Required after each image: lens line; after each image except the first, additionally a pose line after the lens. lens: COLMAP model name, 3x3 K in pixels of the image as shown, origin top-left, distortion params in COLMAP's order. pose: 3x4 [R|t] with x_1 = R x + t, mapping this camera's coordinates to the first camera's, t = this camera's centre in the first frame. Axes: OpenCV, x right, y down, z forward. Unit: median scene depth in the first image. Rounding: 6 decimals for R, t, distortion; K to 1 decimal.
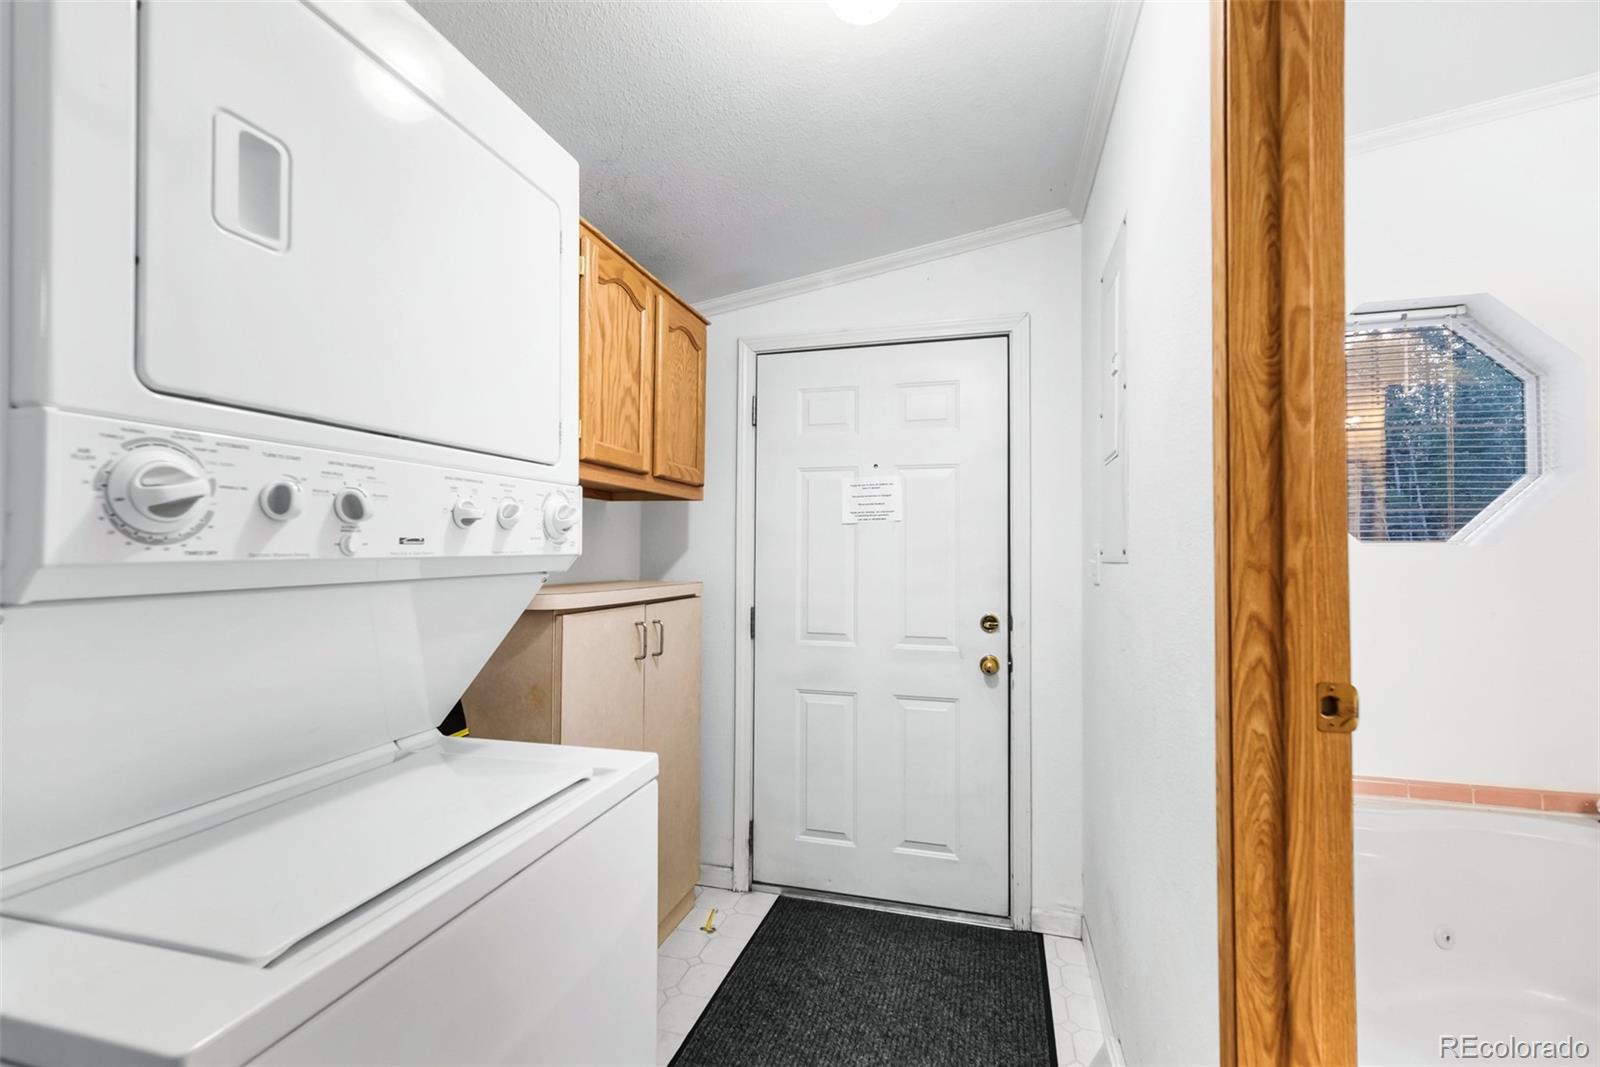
lens RADIAL K [[699.2, 0, 797.9], [0, 699.2, 535.0], [0, 0, 1]] dist [0.009964, 0.000562]
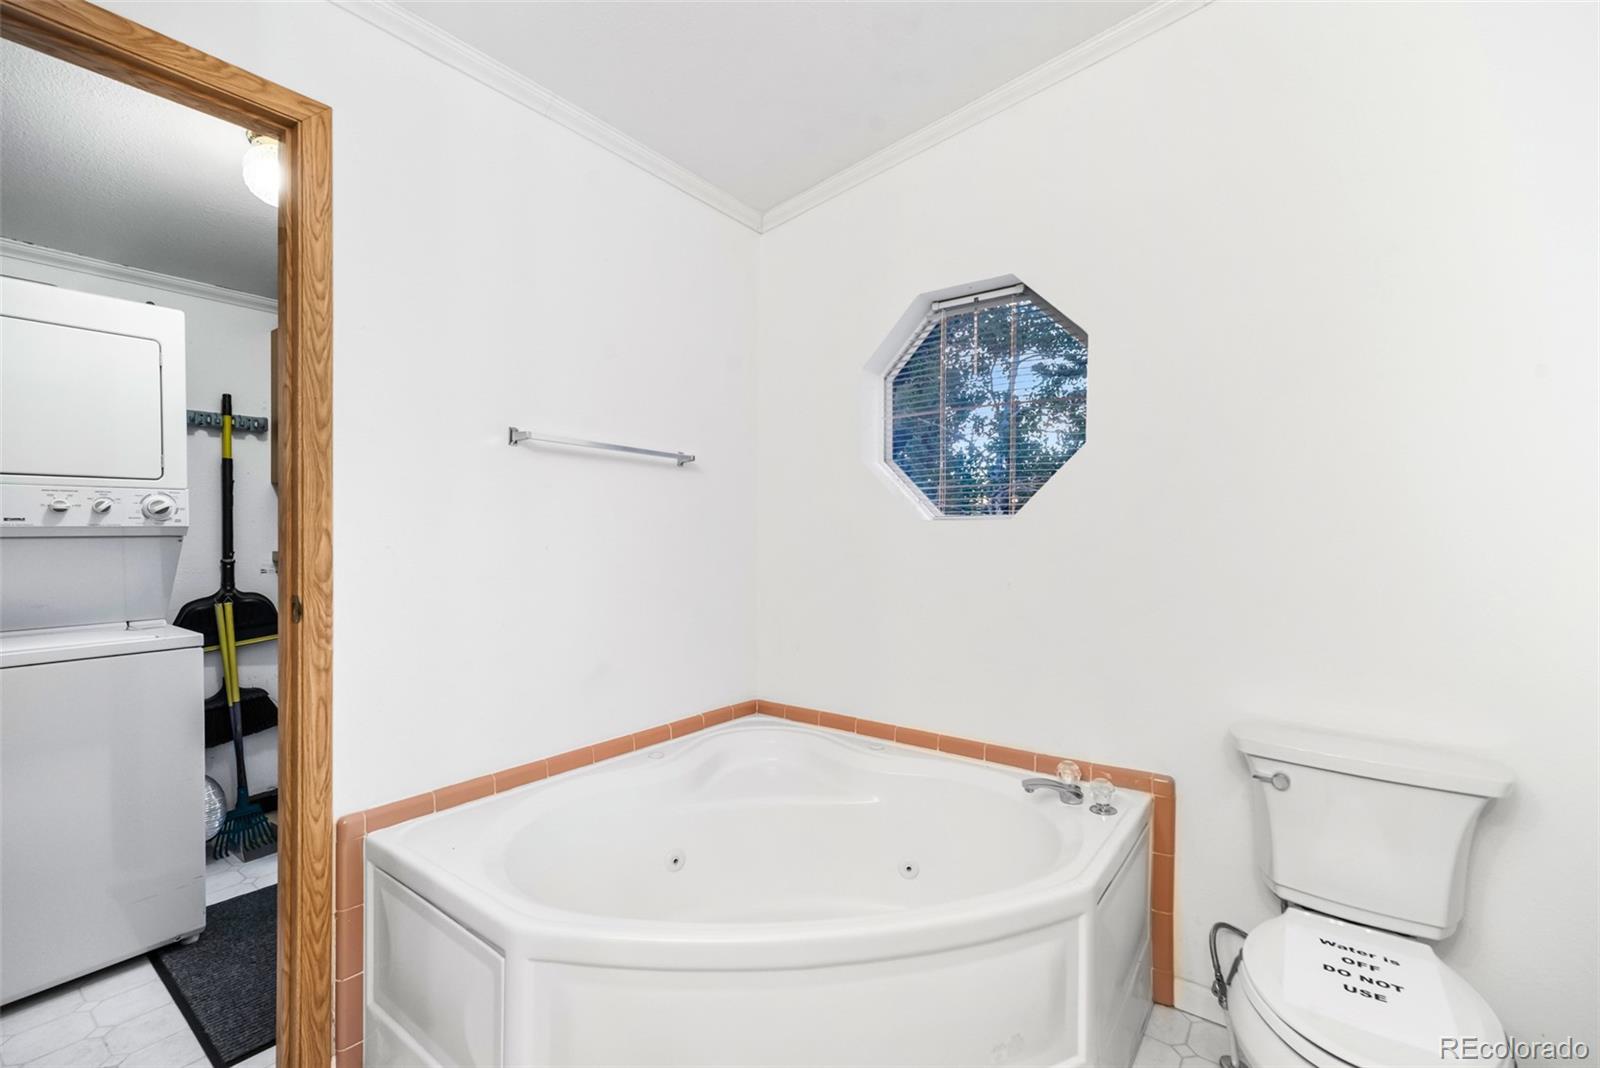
lens RADIAL K [[699.2, 0, 797.9], [0, 699.2, 535.5], [0, 0, 1]] dist [0.009964, 0.000562]
pose [[0.929306, 0.000417, -0.369311, 1.413888], [0.009490, 0.999642, 0.025009, 0.014079], [0.369190, -0.026745, 0.928969, -0.101436]]
